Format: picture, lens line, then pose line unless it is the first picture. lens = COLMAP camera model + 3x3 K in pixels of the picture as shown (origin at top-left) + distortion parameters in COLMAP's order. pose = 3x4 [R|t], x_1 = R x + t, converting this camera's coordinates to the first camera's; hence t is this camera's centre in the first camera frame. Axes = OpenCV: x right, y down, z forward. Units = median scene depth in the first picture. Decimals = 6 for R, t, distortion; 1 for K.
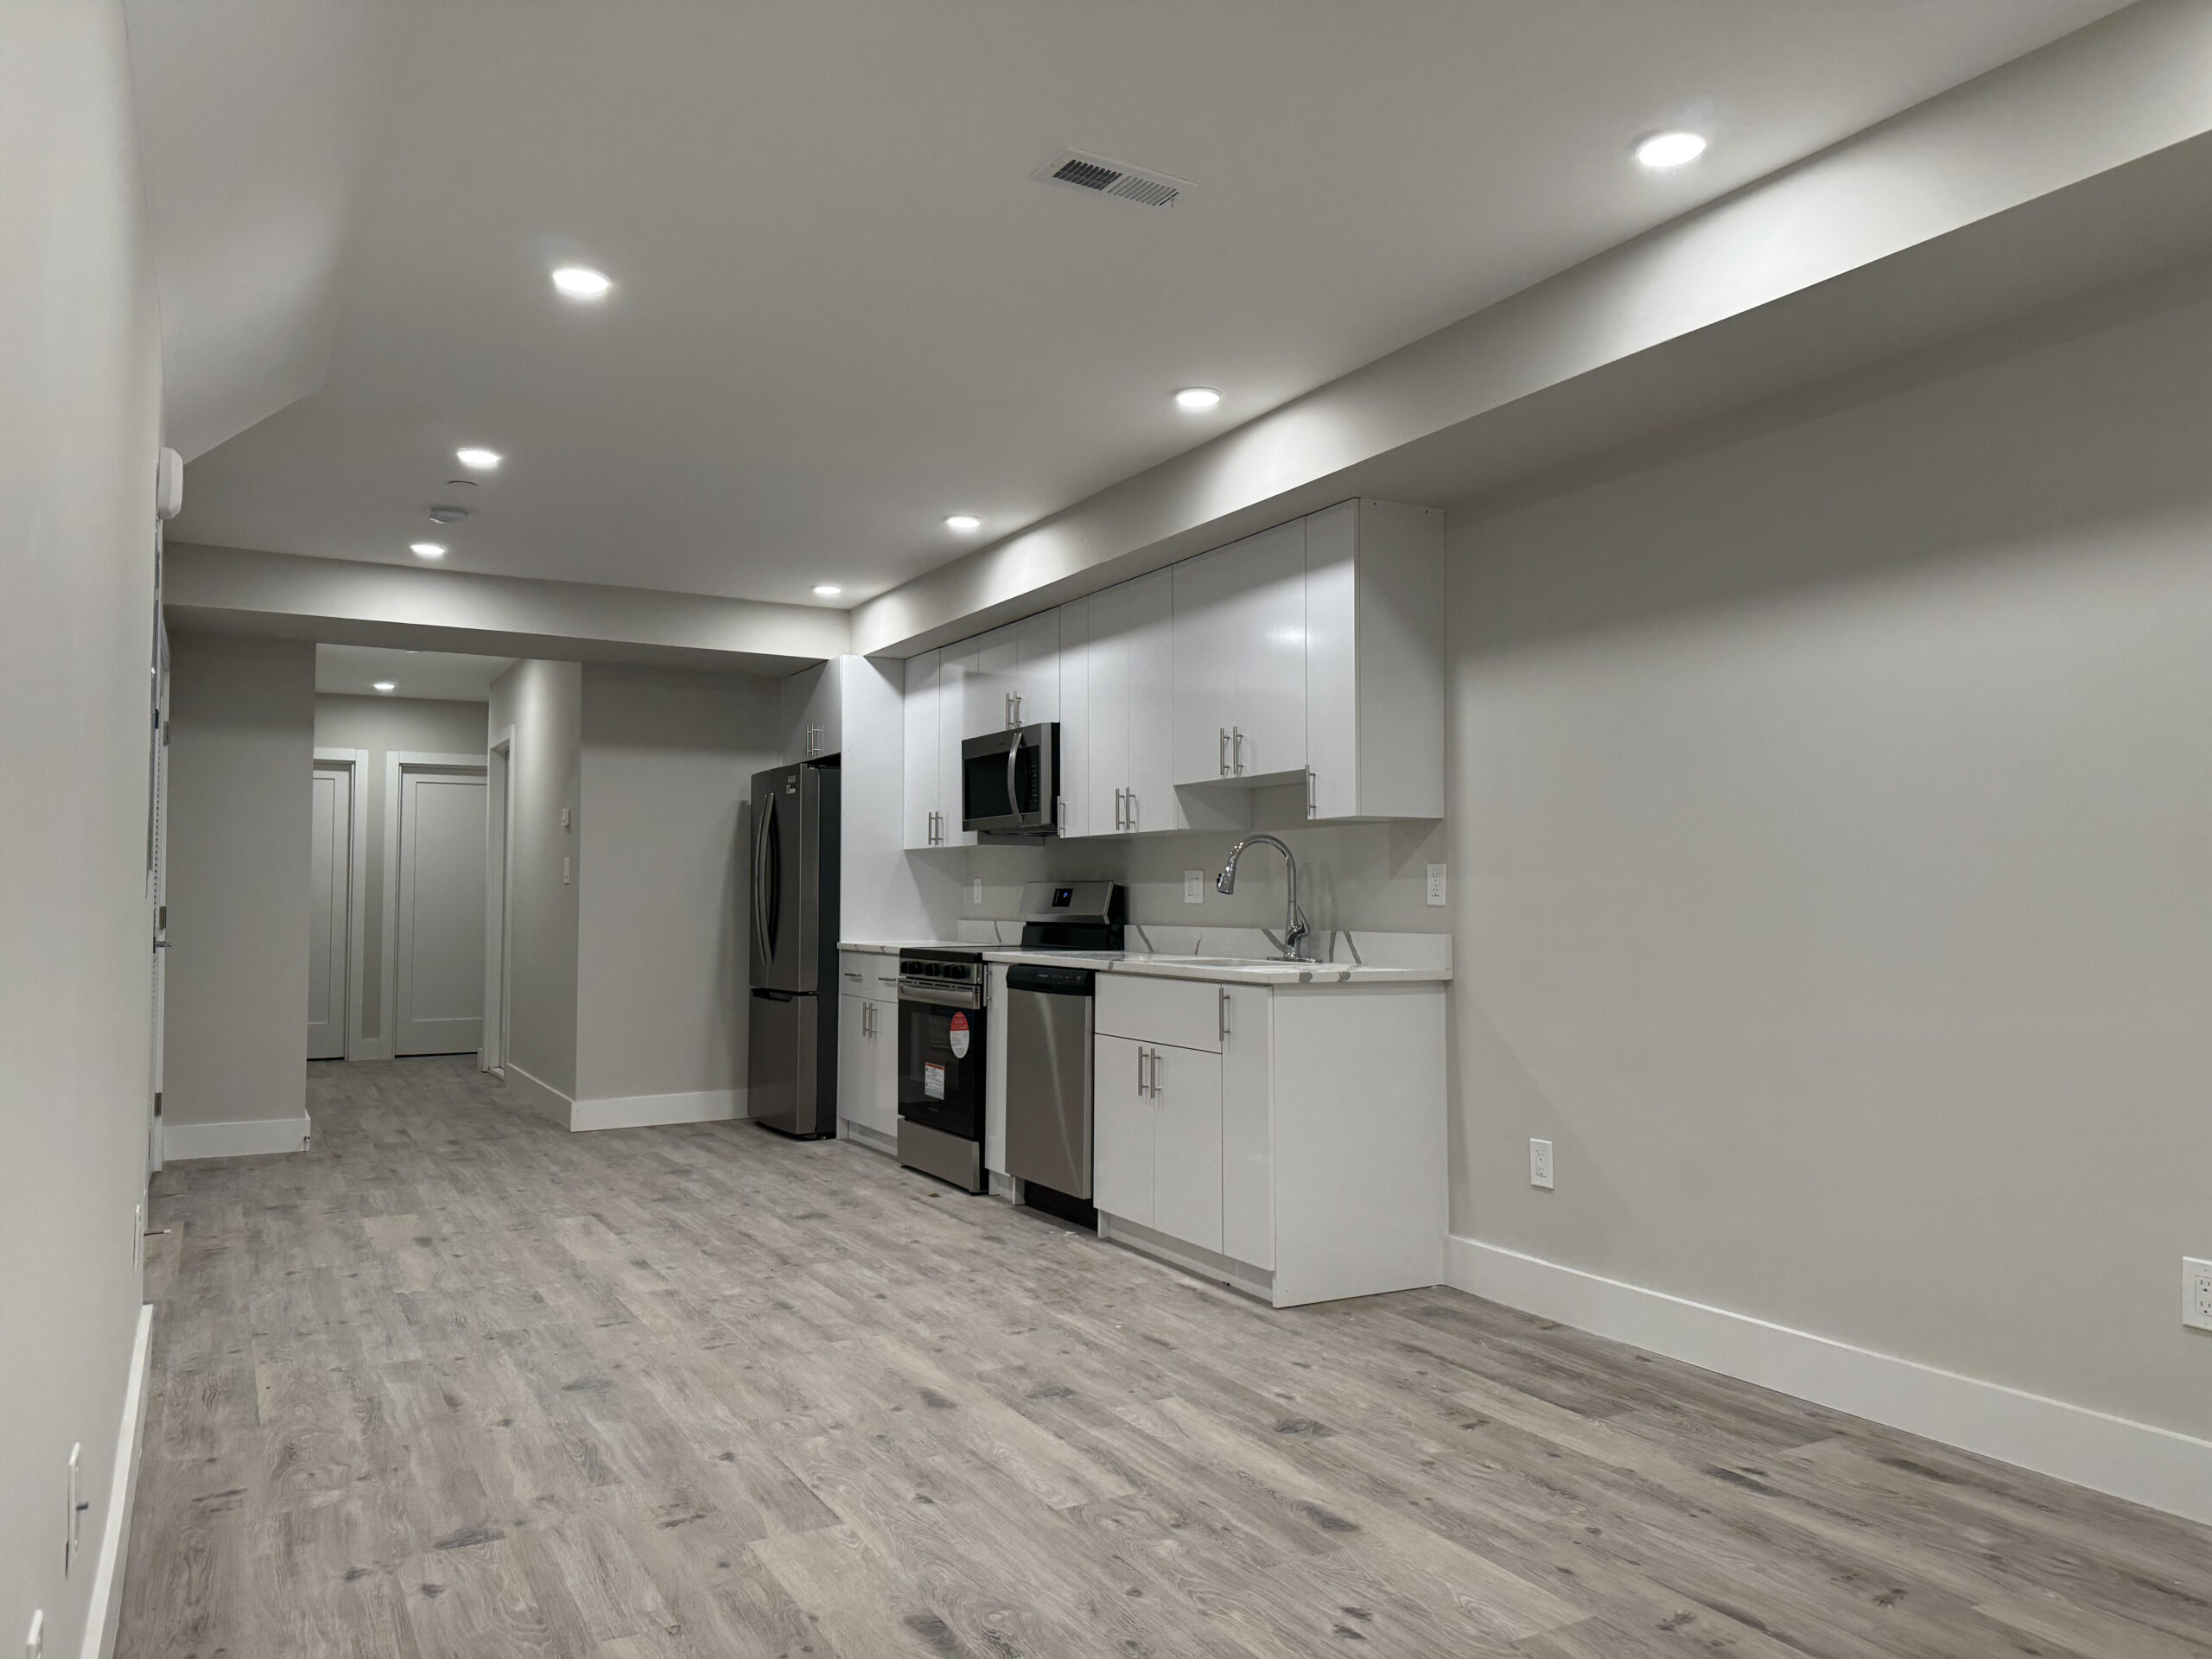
lens RADIAL K [[1552.5, 0, 1093.8], [0, 1552.5, 820.9], [0, 0, 1]] dist [0.055296, -0.072539]
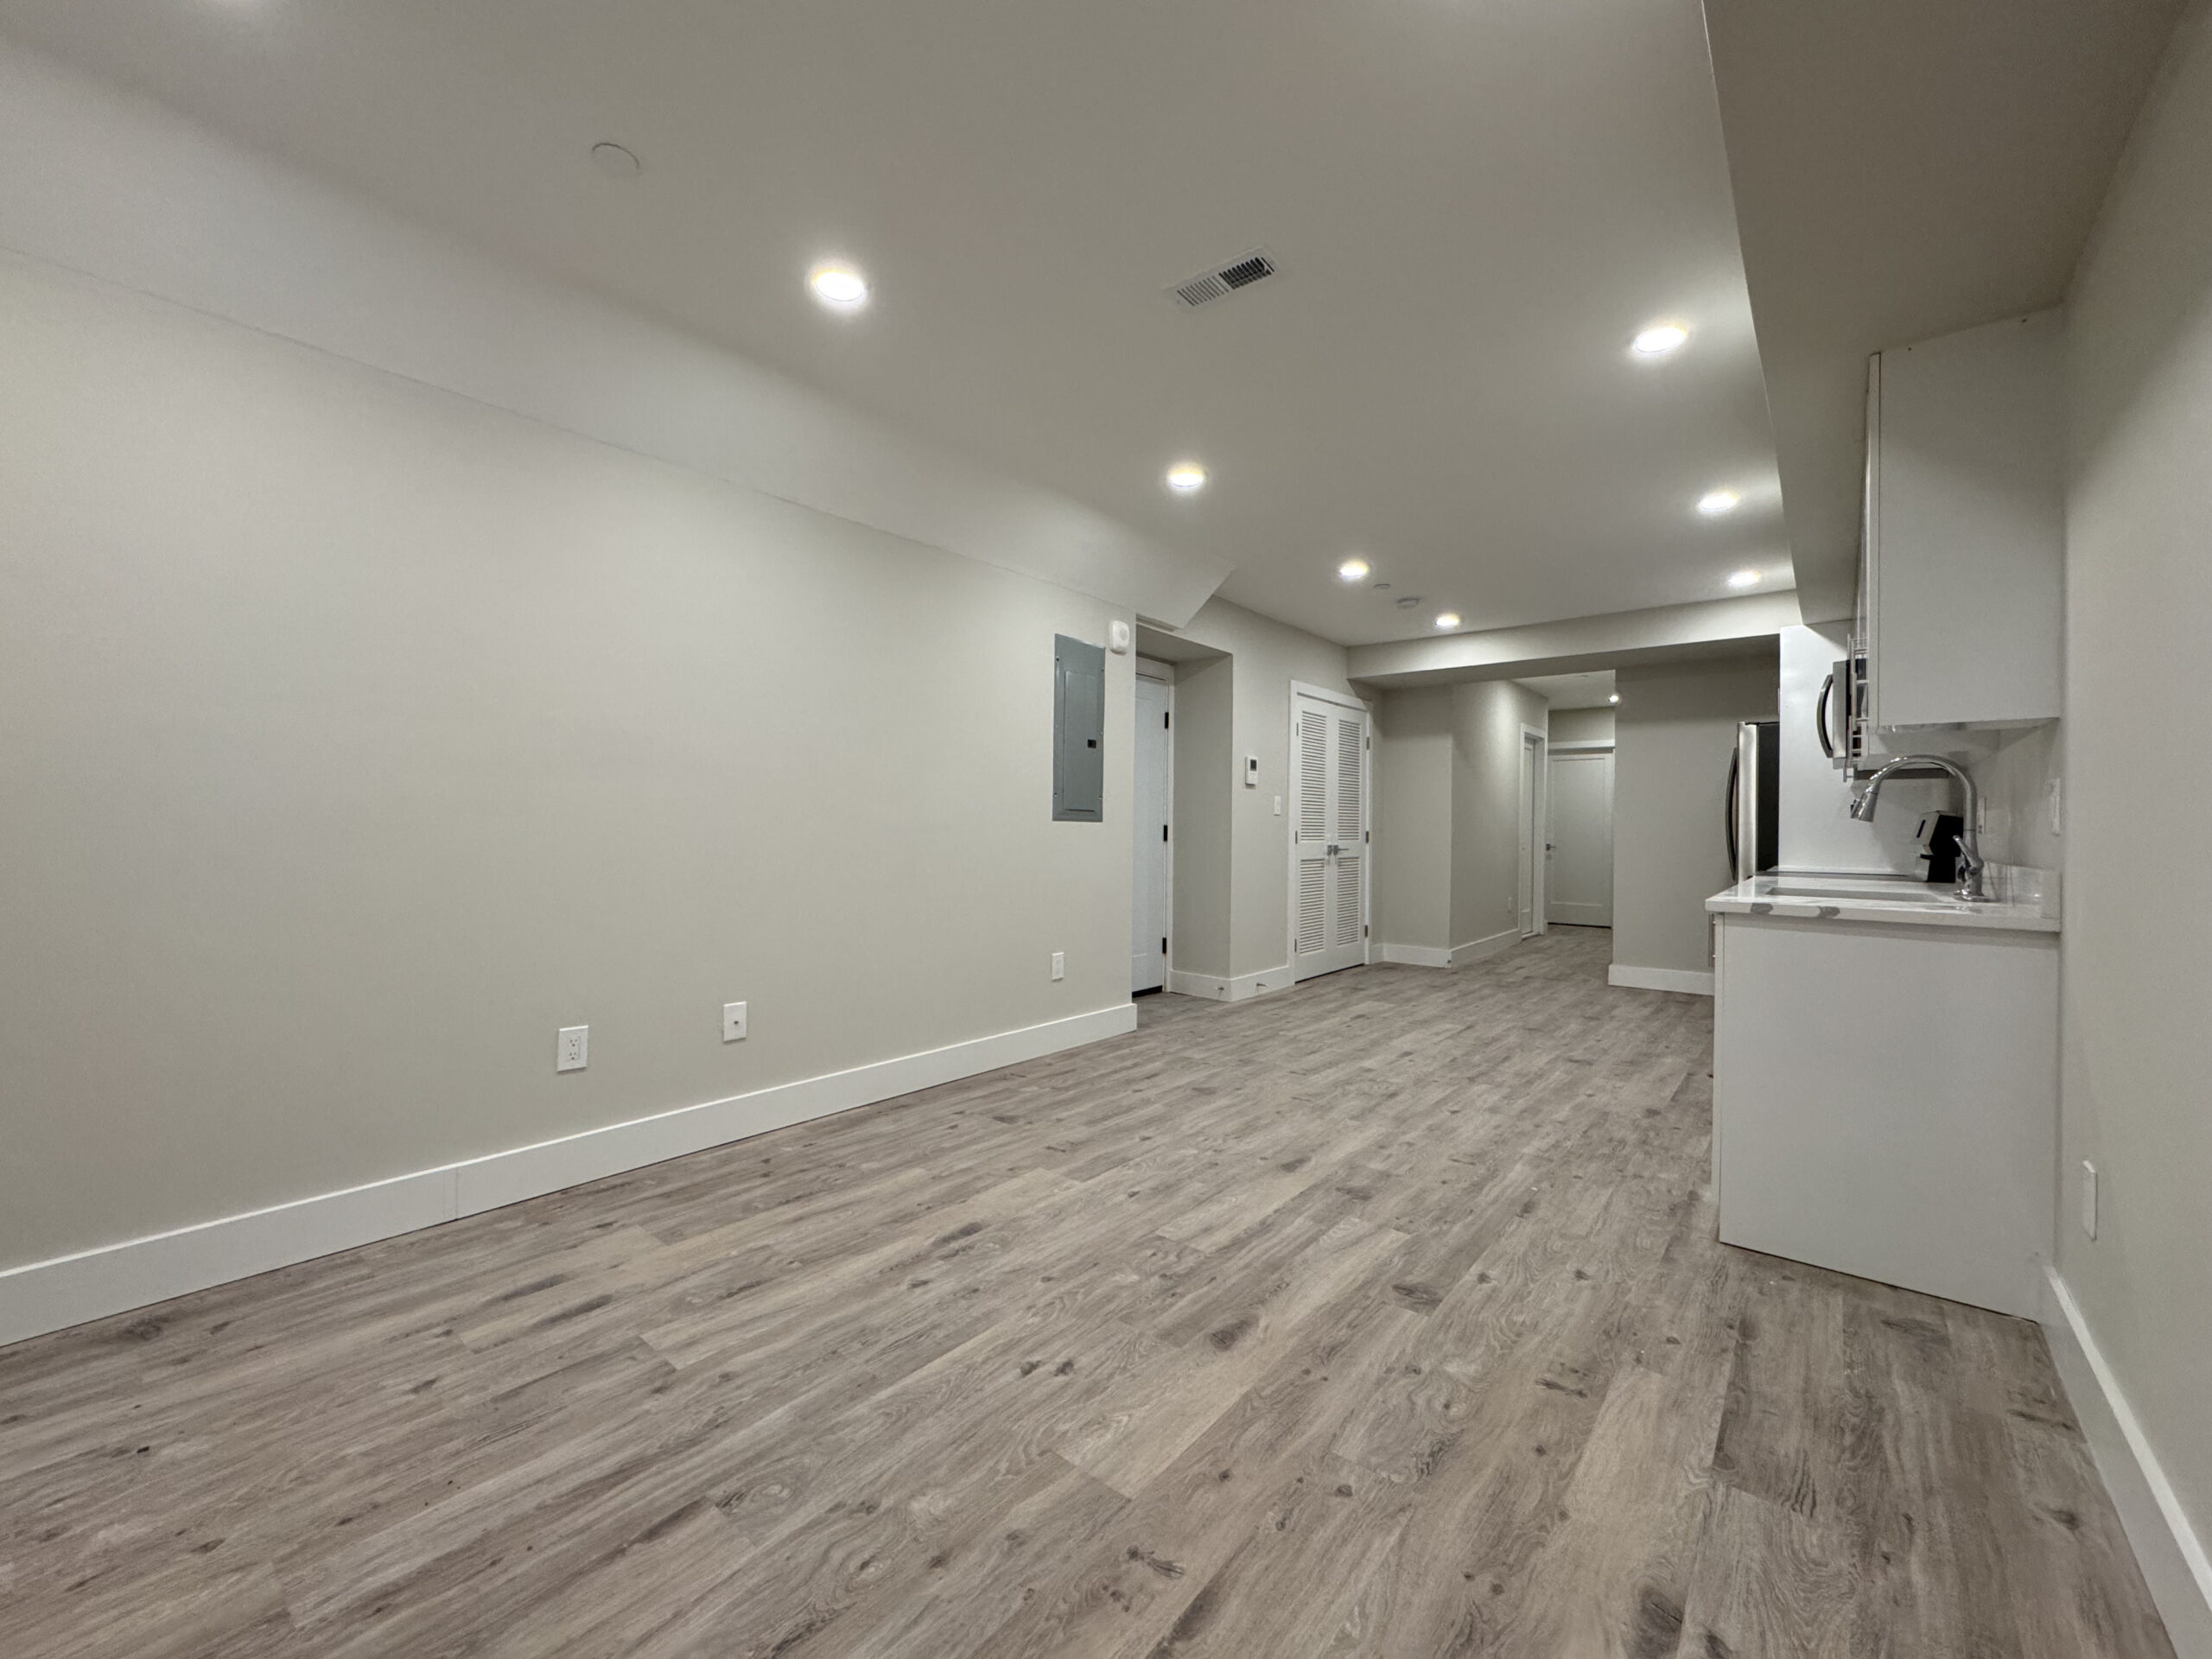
lens RADIAL K [[883.9, 0, 1112.0], [0, 883.9, 832.4], [0, 0, 1]] dist [-0.006603, 0.001618]
pose [[0.366970, 0.007004, -0.930207, 0.502065], [0.036511, 0.999093, 0.021927, 0.032011], [0.929516, -0.042010, 0.366381, 0.467595]]
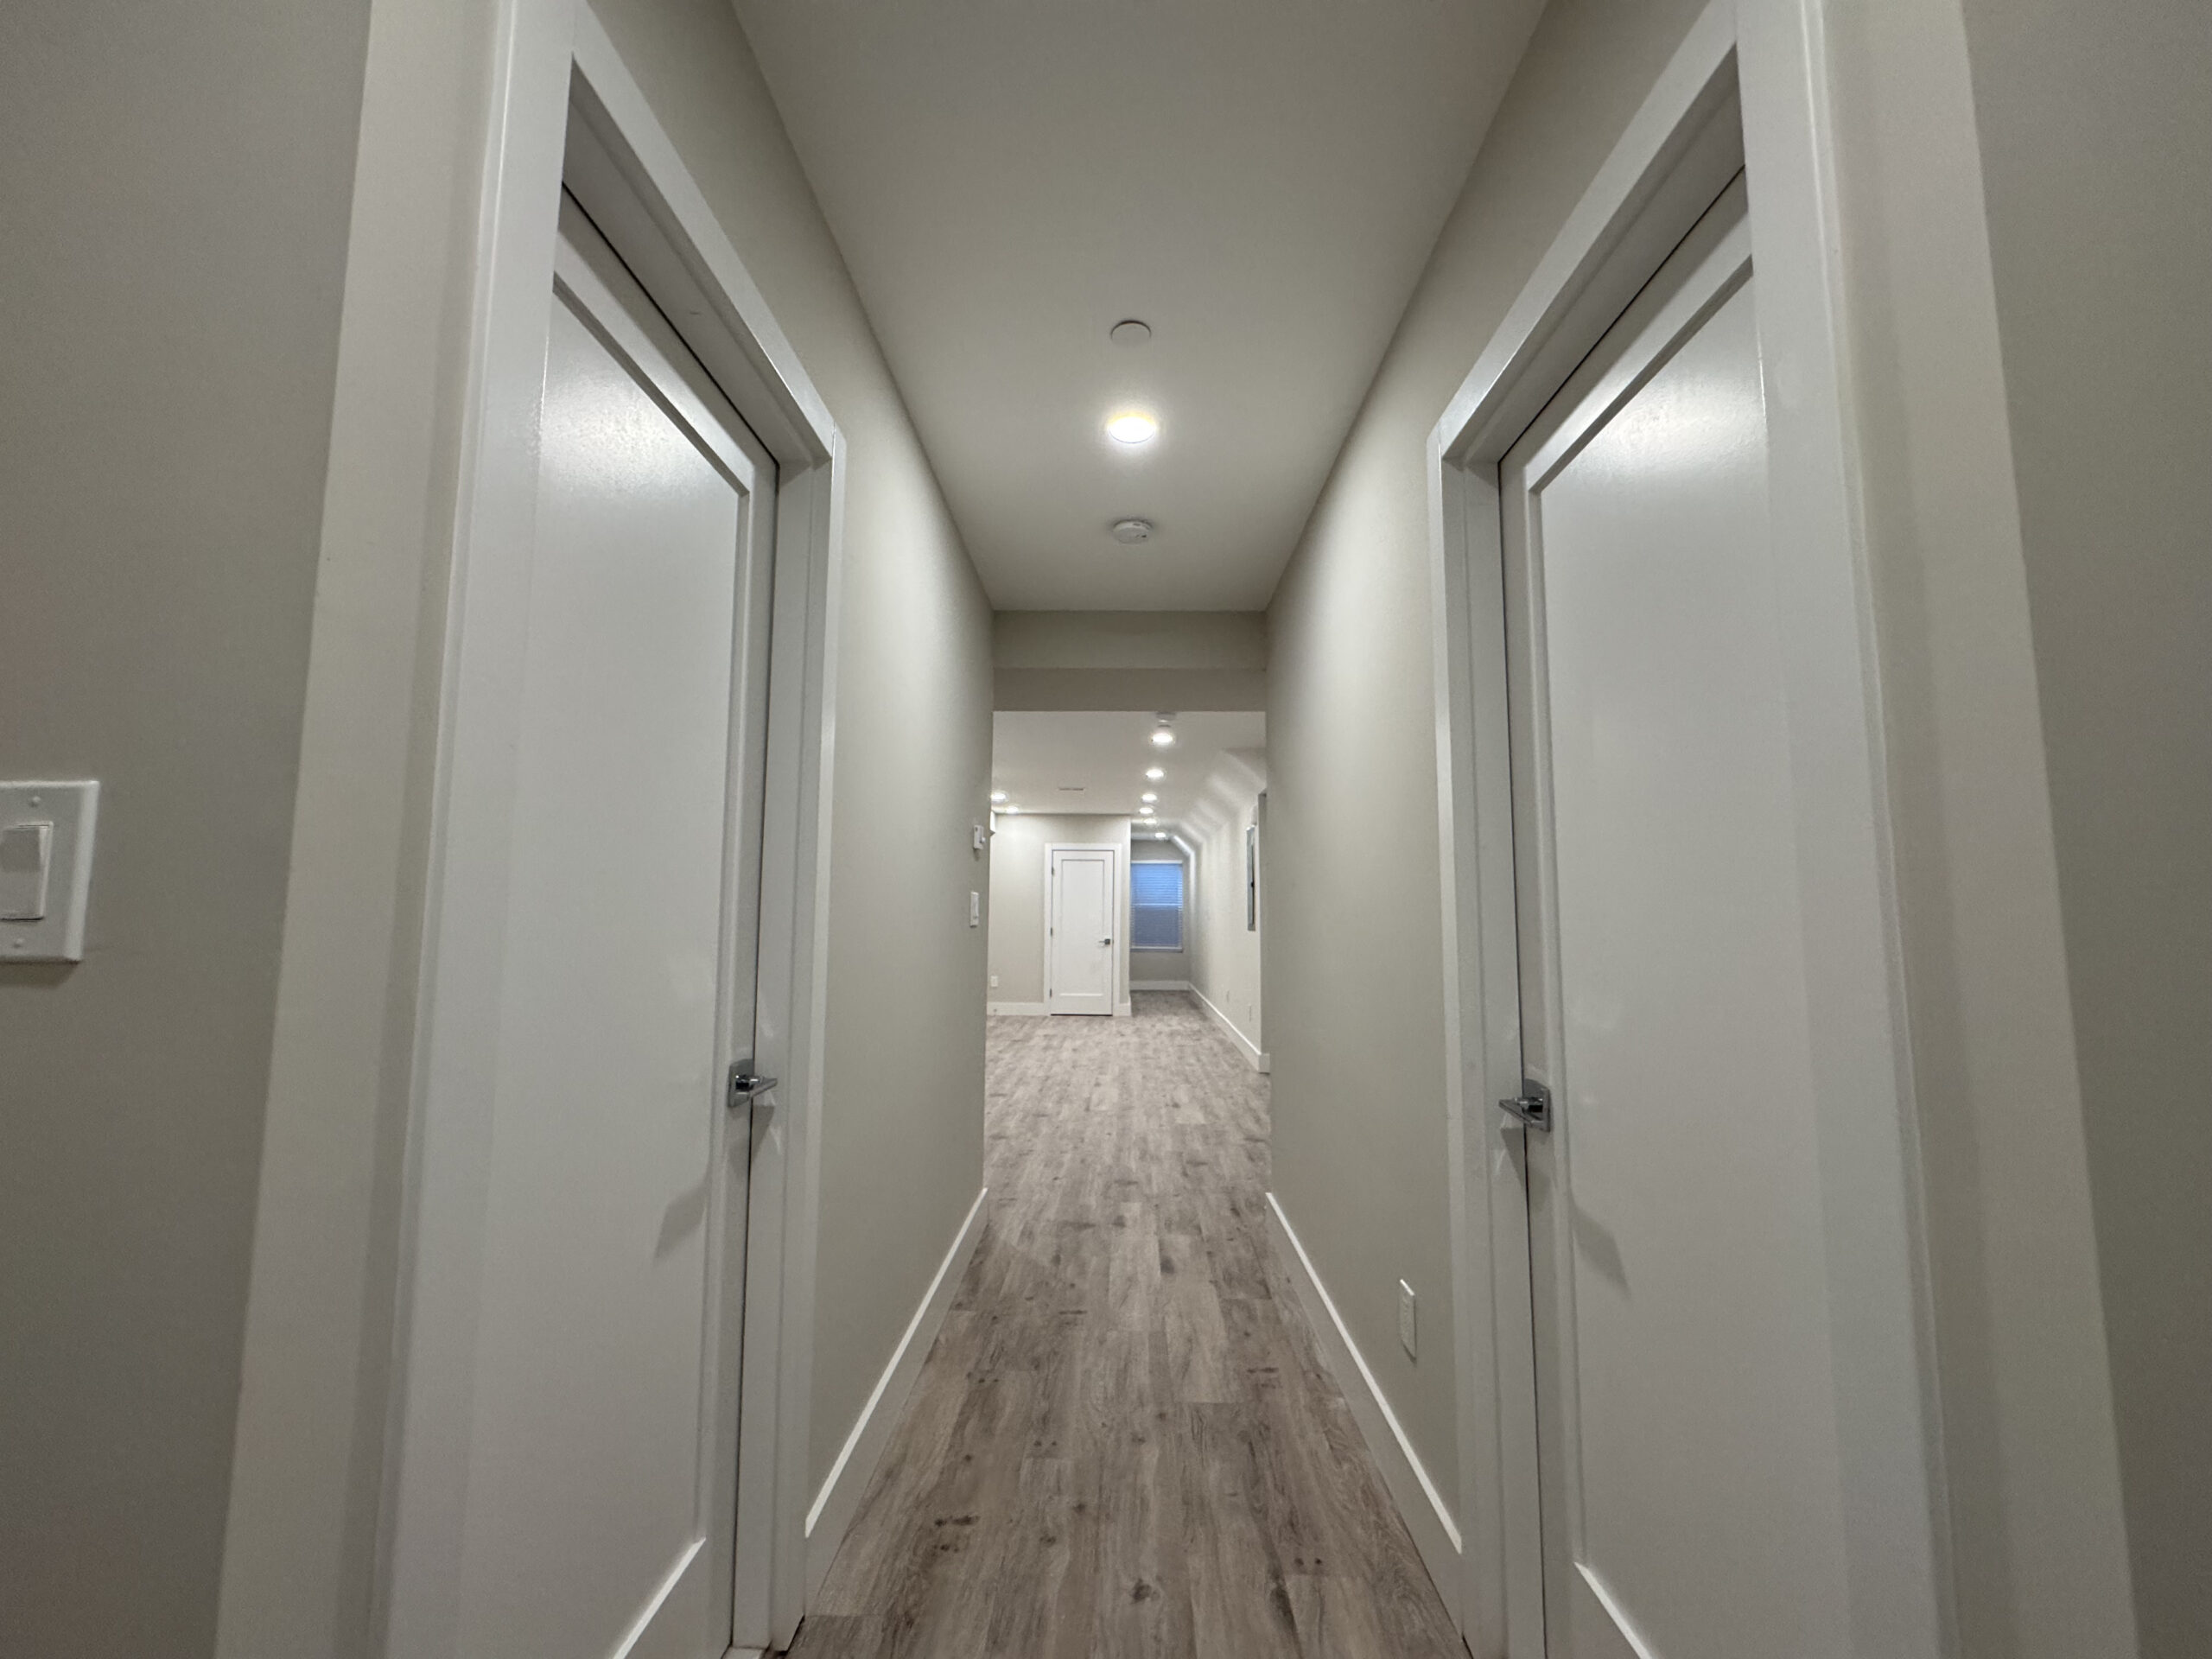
lens RADIAL K [[883.9, 0, 1118.4], [0, 883.9, 815.7], [0, 0, 1]] dist [-0.006603, 0.001618]
pose [[-0.869851, 0.047874, 0.490986, -1.162909], [-0.034269, 0.987012, -0.156951, 0.101423], [-0.492123, -0.153350, -0.856912, 2.561956]]
